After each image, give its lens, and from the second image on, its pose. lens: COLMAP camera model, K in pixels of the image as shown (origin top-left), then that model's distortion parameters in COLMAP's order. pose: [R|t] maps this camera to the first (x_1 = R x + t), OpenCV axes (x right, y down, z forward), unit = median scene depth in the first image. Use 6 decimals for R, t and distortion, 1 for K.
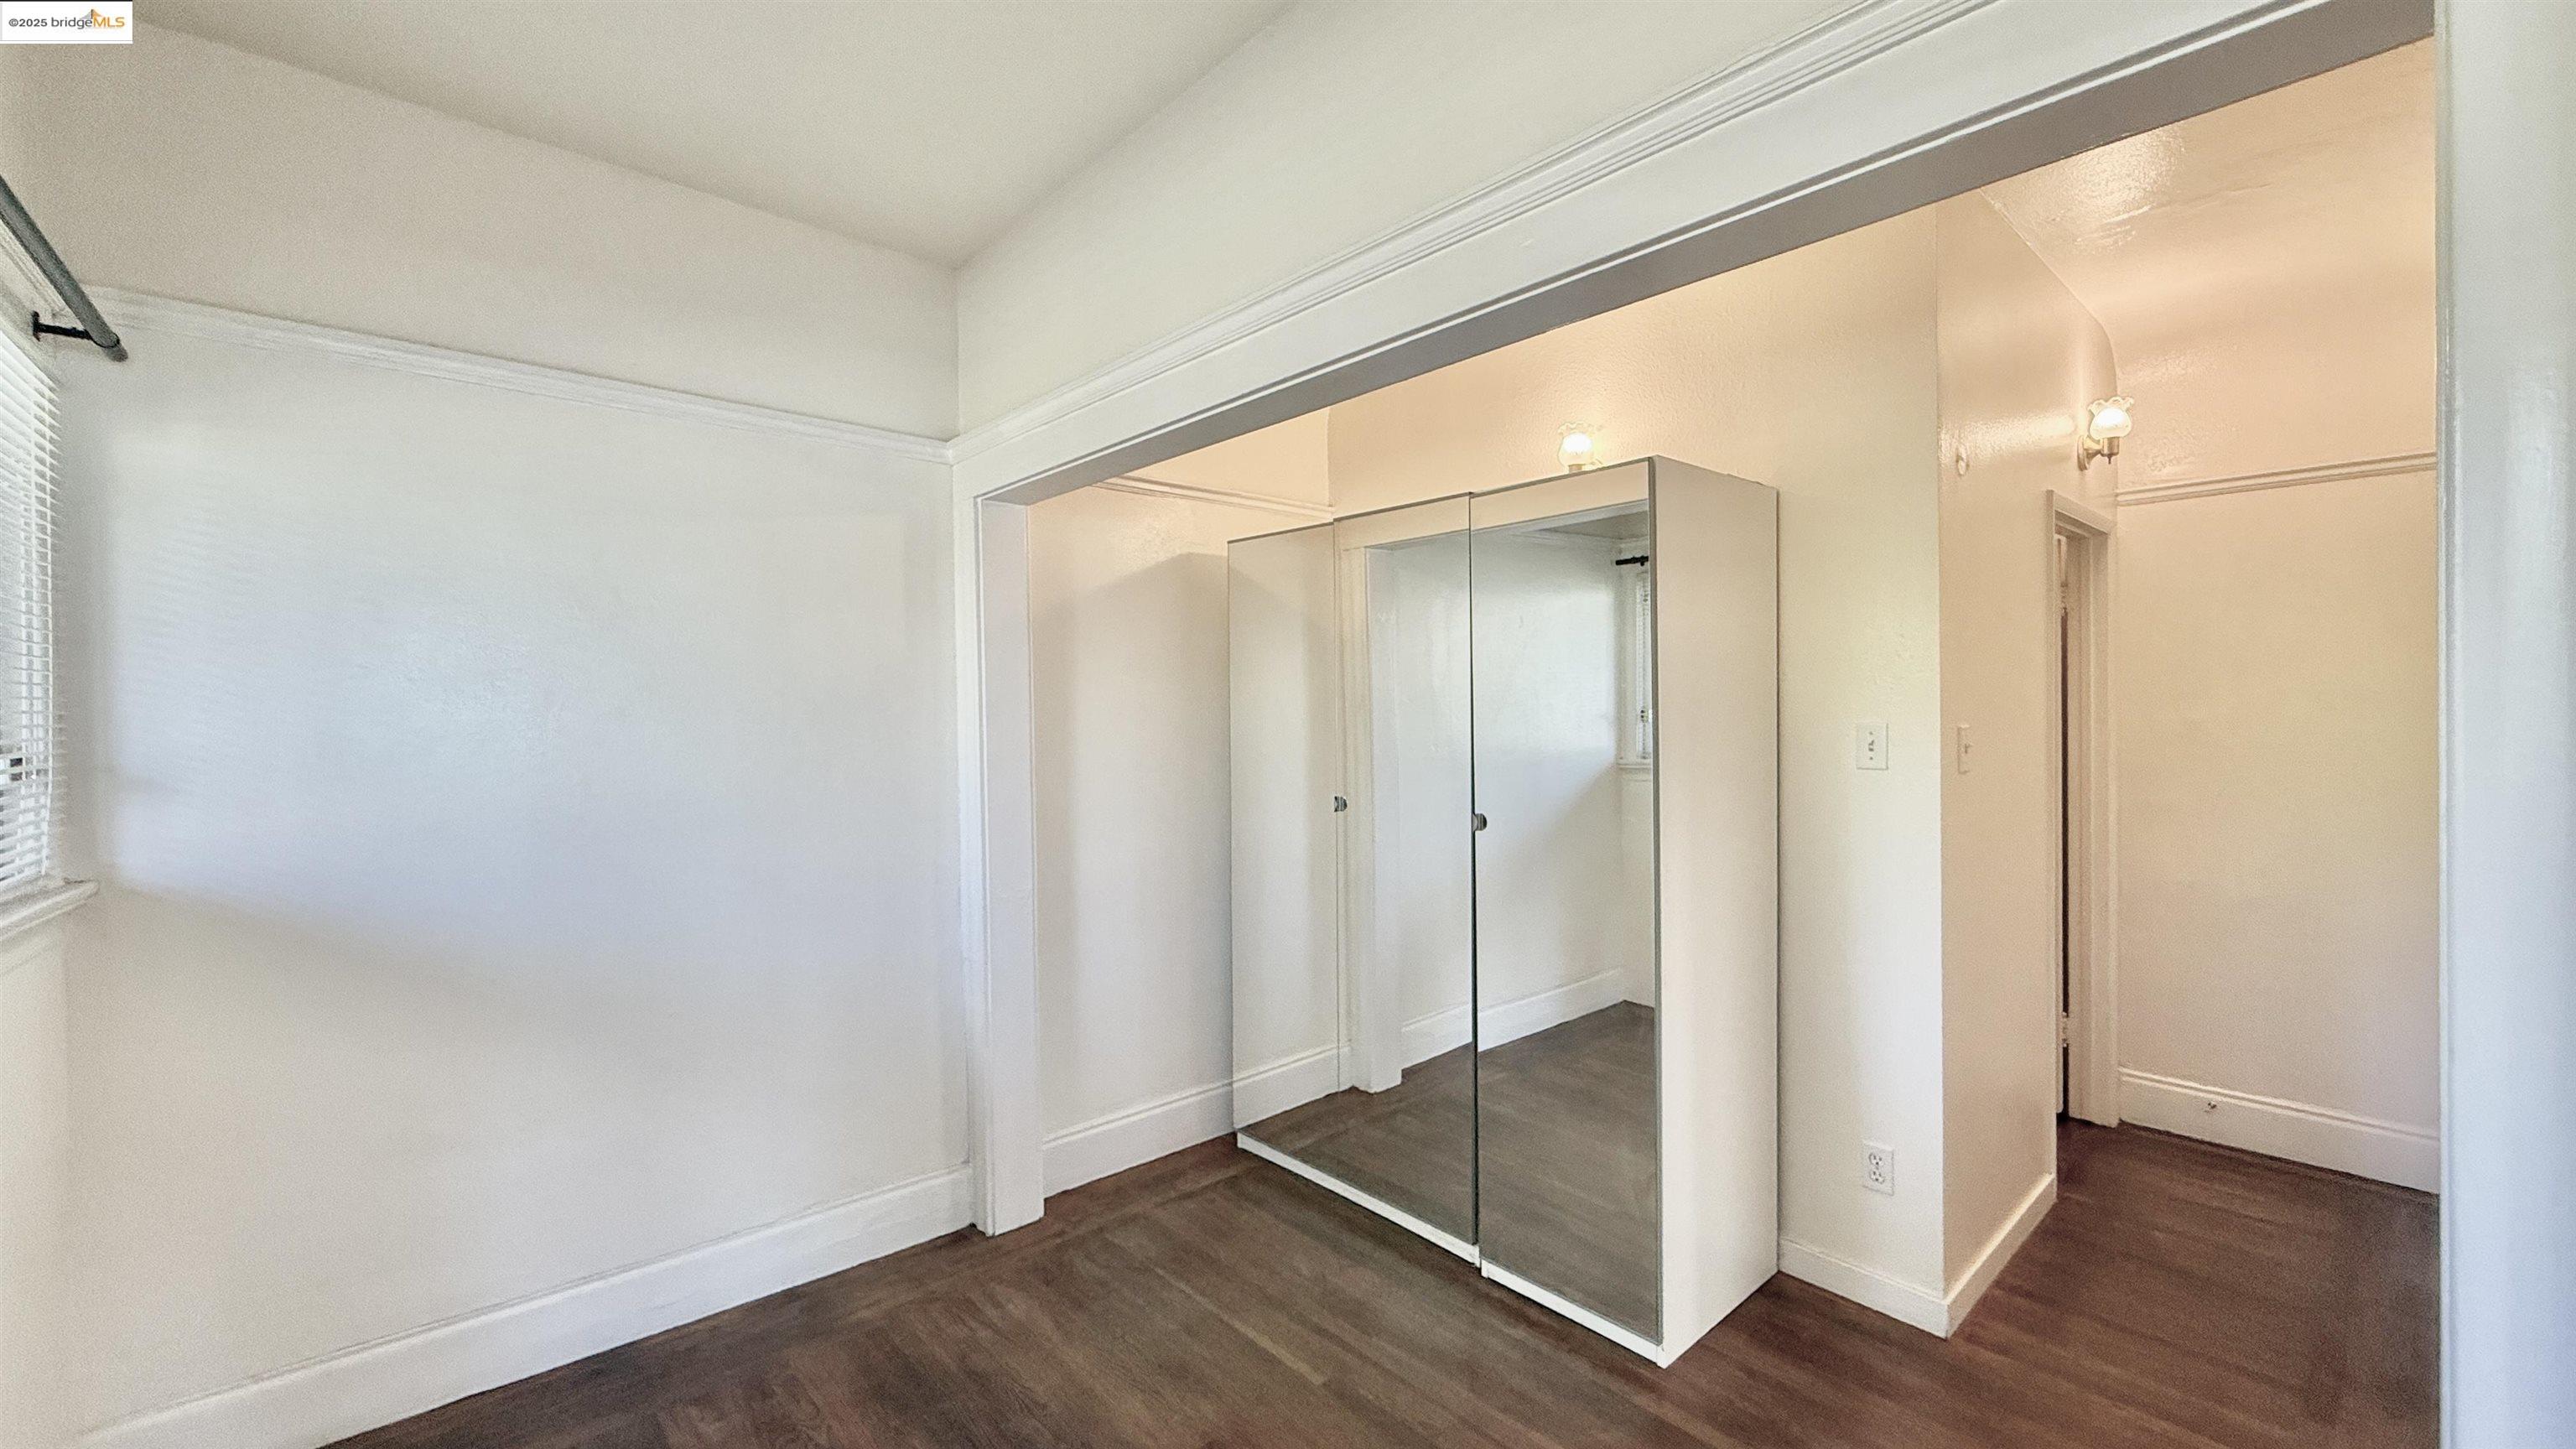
lens RADIAL K [[1030.9, 0, 1288.0], [0, 1030.9, 724.5], [0, 0, 1]] dist [0.000038, 0.001145]
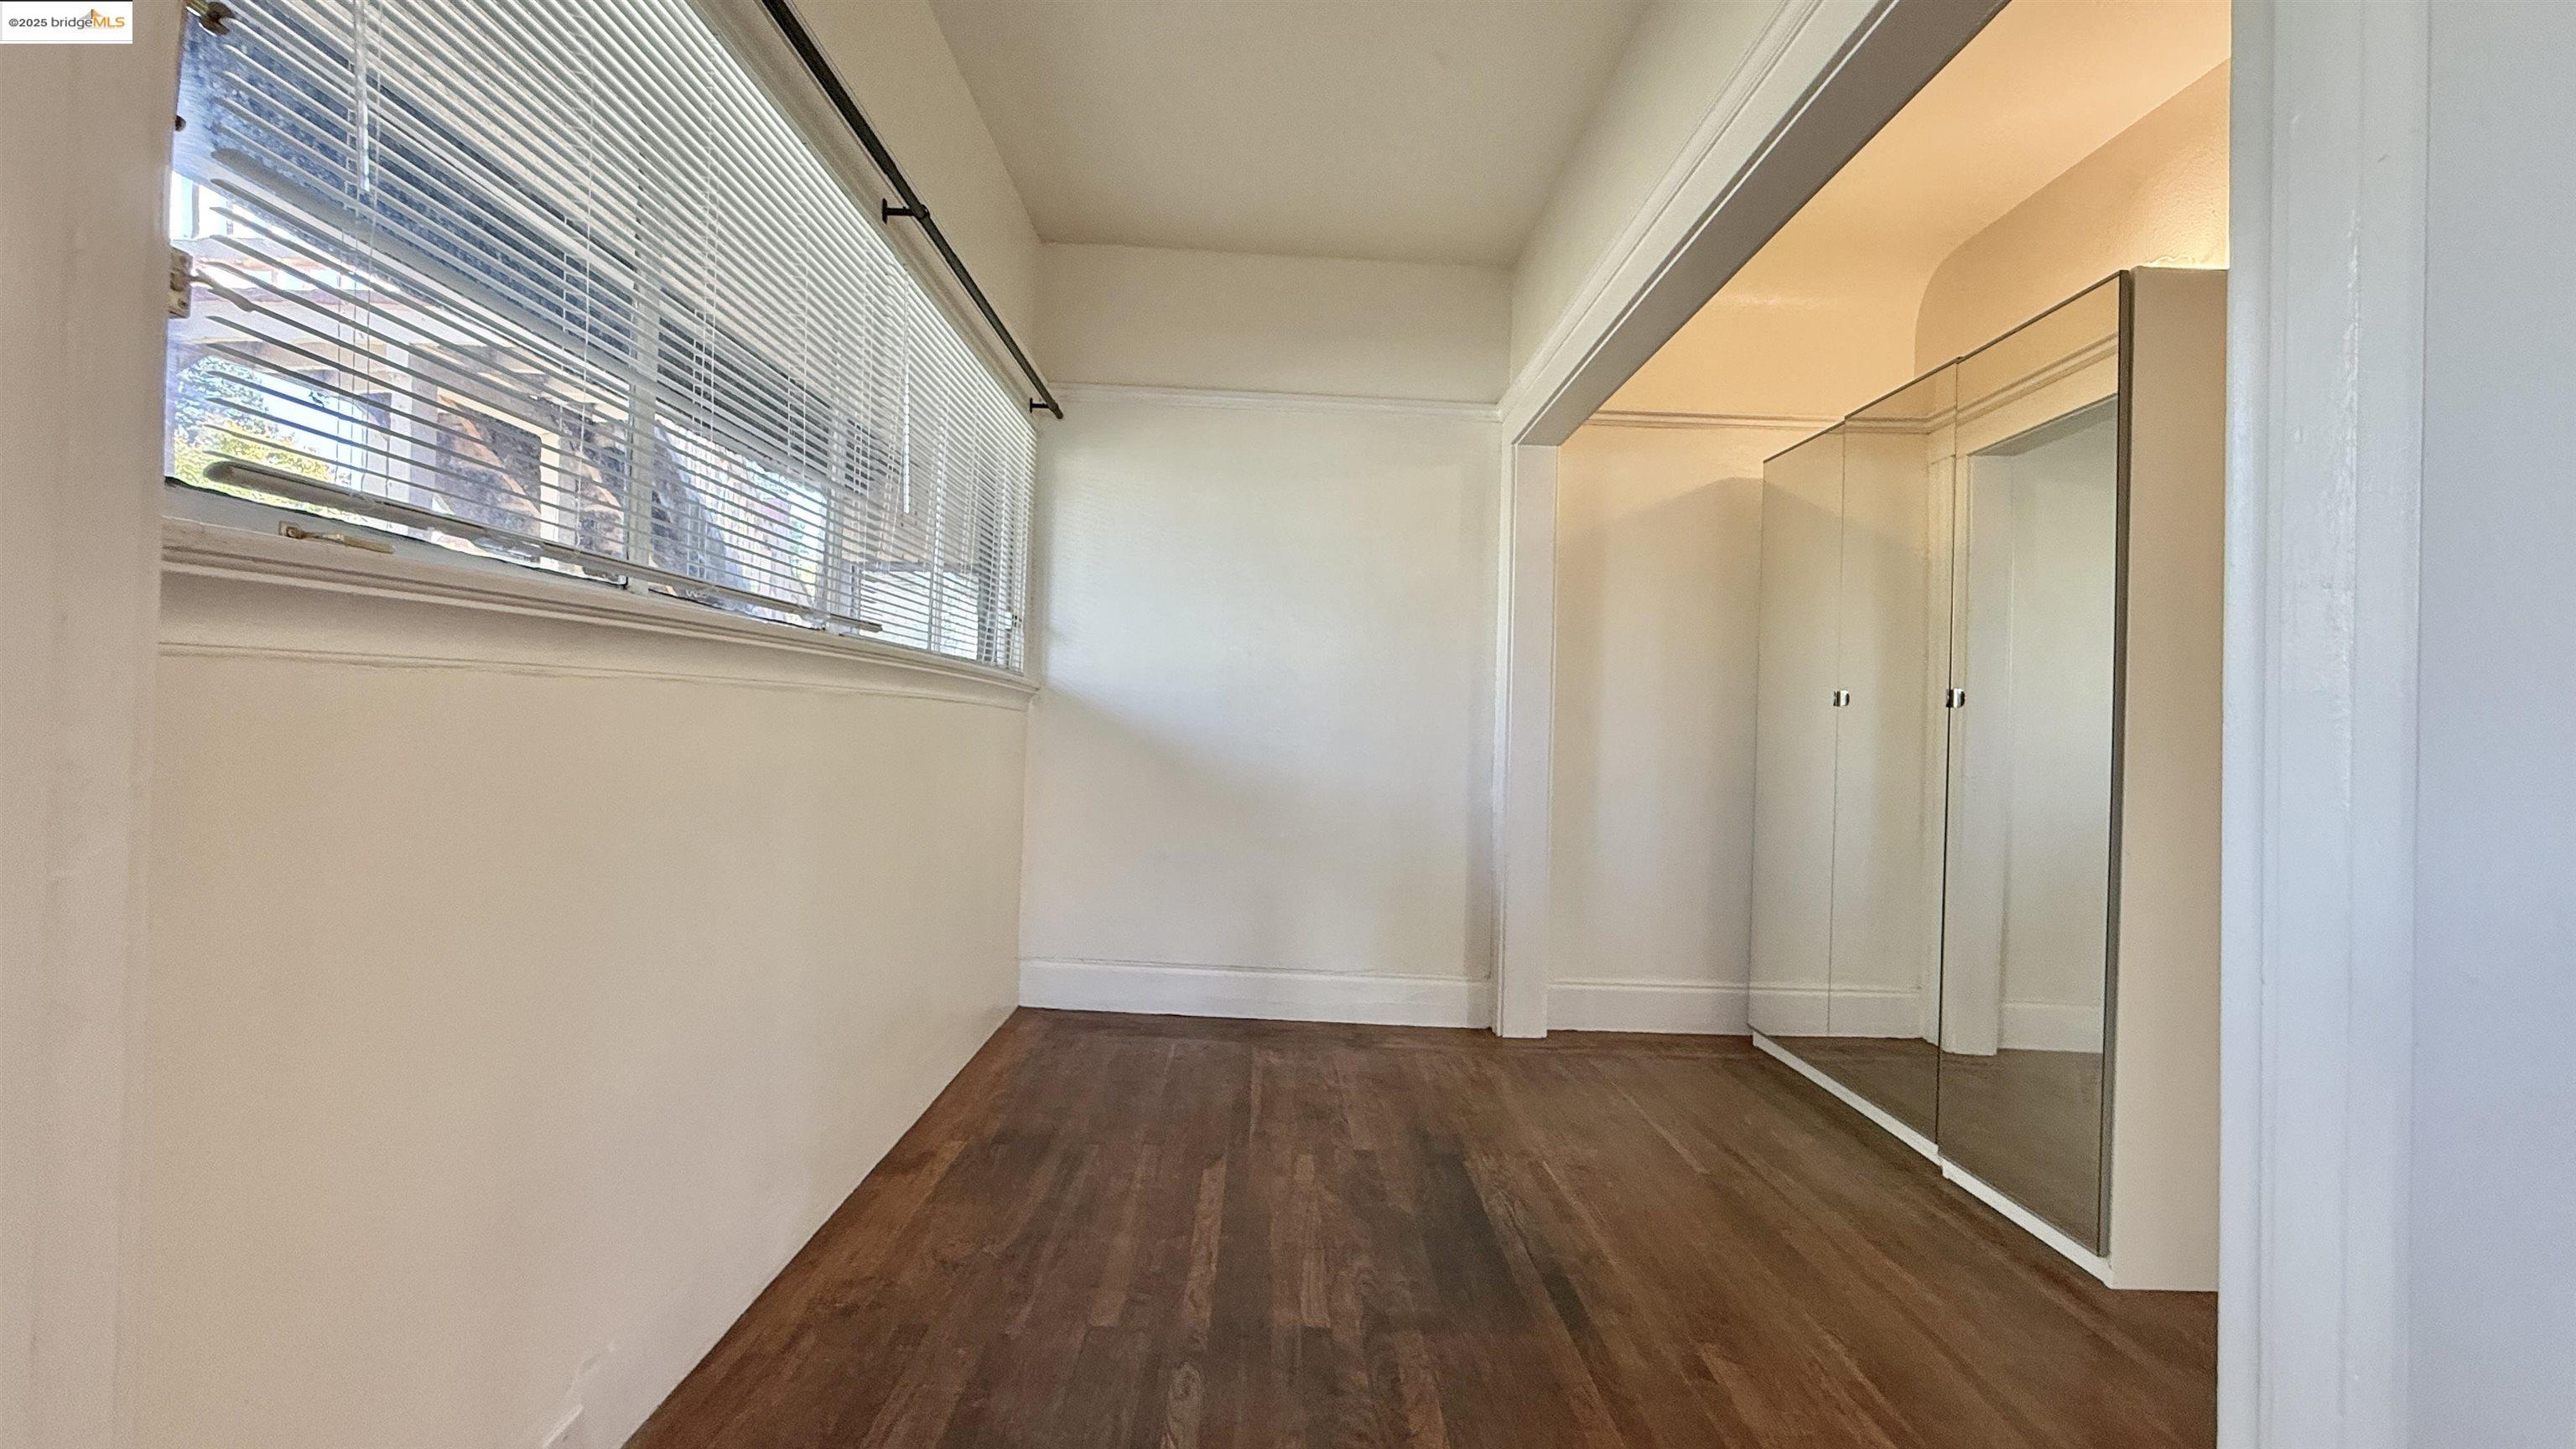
lens RADIAL K [[1030.9, 0, 1288.0], [0, 1030.9, 724.5], [0, 0, 1]] dist [0.000038, 0.001145]
pose [[0.760204, 0.029865, -0.648998, 0.334454], [-0.046010, 0.998910, -0.007927, 0.153850], [0.648053, 0.035887, 0.760749, -0.129471]]
